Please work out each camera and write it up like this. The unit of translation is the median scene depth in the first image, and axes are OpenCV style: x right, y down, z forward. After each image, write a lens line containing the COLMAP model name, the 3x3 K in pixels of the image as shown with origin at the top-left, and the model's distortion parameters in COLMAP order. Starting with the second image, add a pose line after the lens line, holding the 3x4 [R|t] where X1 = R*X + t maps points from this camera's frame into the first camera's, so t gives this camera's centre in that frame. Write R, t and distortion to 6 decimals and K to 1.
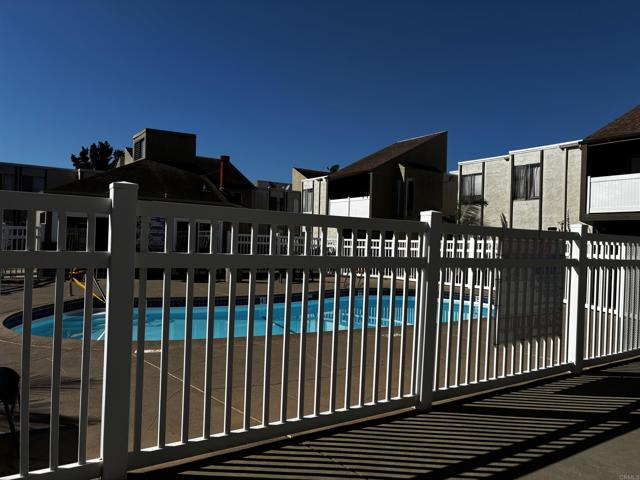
lens RADIAL K [[488.0, 0, 320.1], [0, 488.0, 241.1], [0, 0, 1]] dist [0.025504, -0.017512]
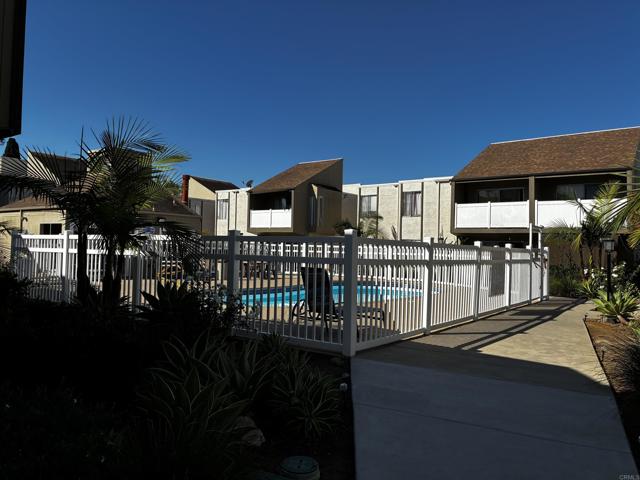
lens RADIAL K [[488.0, 0, 309.0], [0, 488.0, 236.9], [0, 0, 1]] dist [0.025504, -0.017512]
pose [[0.952399, 0.005232, 0.304810, -0.264212], [-0.002133, 0.999943, -0.010498, -0.010782], [-0.304848, 0.009348, 0.952355, -0.219991]]
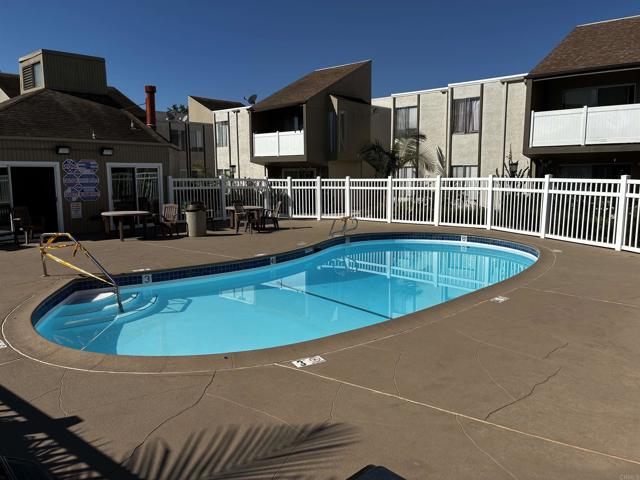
lens RADIAL K [[488.0, 0, 314.8], [0, 488.0, 237.9], [0, 0, 1]] dist [0.025504, -0.017512]
pose [[0.966899, -0.067748, 0.246002, -0.140527], [0.032794, 0.989107, 0.143500, -0.024403], [-0.253045, -0.130683, 0.958588, 0.069018]]
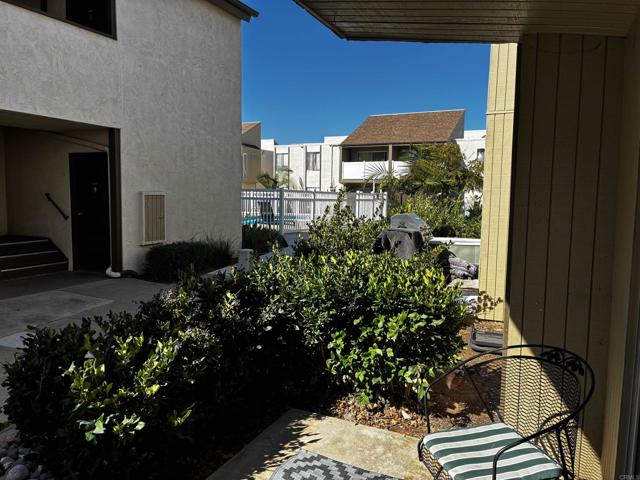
lens RADIAL K [[488.0, 0, 324.3], [0, 488.0, 255.4], [0, 0, 1]] dist [0.025504, -0.017512]
pose [[0.865571, -0.072402, 0.495525, -0.489798], [0.003699, 0.990391, 0.138246, -0.017280], [-0.500773, -0.117829, 0.857521, -0.670265]]
